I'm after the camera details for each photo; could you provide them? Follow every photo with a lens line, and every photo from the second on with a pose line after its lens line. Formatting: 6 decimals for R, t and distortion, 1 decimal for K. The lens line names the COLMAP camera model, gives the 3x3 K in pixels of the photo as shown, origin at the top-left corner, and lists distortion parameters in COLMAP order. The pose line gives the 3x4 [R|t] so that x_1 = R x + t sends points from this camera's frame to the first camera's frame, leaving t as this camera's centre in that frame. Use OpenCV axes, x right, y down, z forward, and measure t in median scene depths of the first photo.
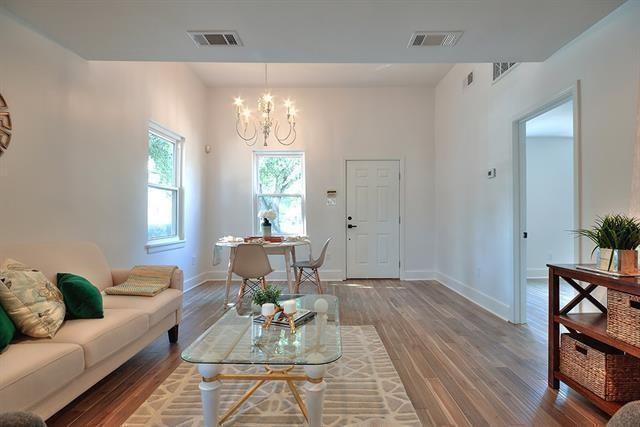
lens RADIAL K [[326.7, 0, 320.0], [0, 326.7, 213.5], [0, 0, 1]] dist [-0.001040, -0.000055]
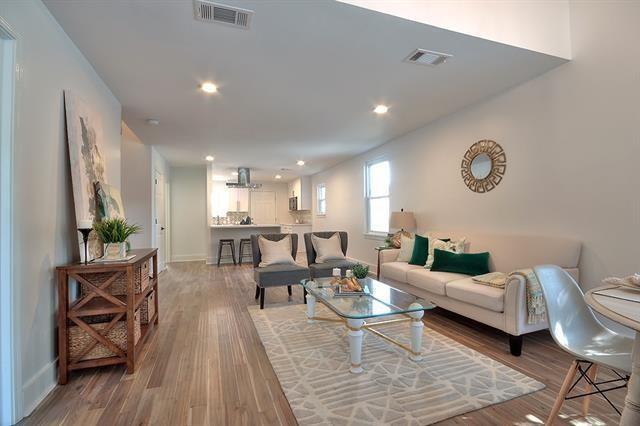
lens RADIAL K [[309.0, 0, 320.0], [0, 309.0, 213.0], [0, 0, 1]] dist [-0.002317, -0.000183]
pose [[-0.935880, -0.000025, -0.352318, 0.372169], [0.003354, 0.999954, -0.008983, 0.006968], [0.352302, -0.009589, -0.935837, 1.692744]]
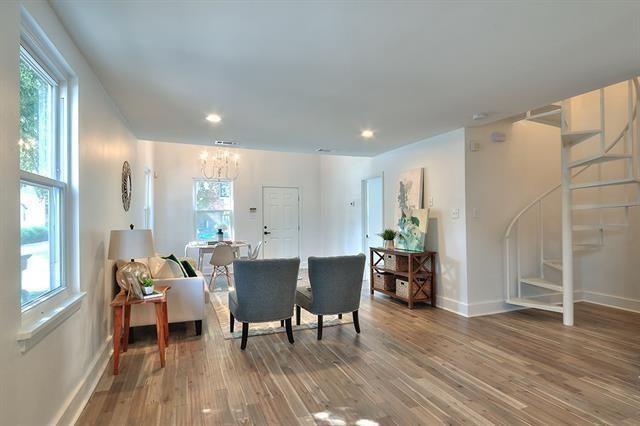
lens RADIAL K [[362.1, 0, 320.0], [0, 362.1, 213.0], [0, 0, 1]] dist [0.001213, -0.000068]
pose [[0.931065, 0.000564, 0.364853, -0.570517], [0.002877, 0.999956, -0.008886, -0.072403], [-0.364842, 0.009323, 0.931023, -1.211038]]
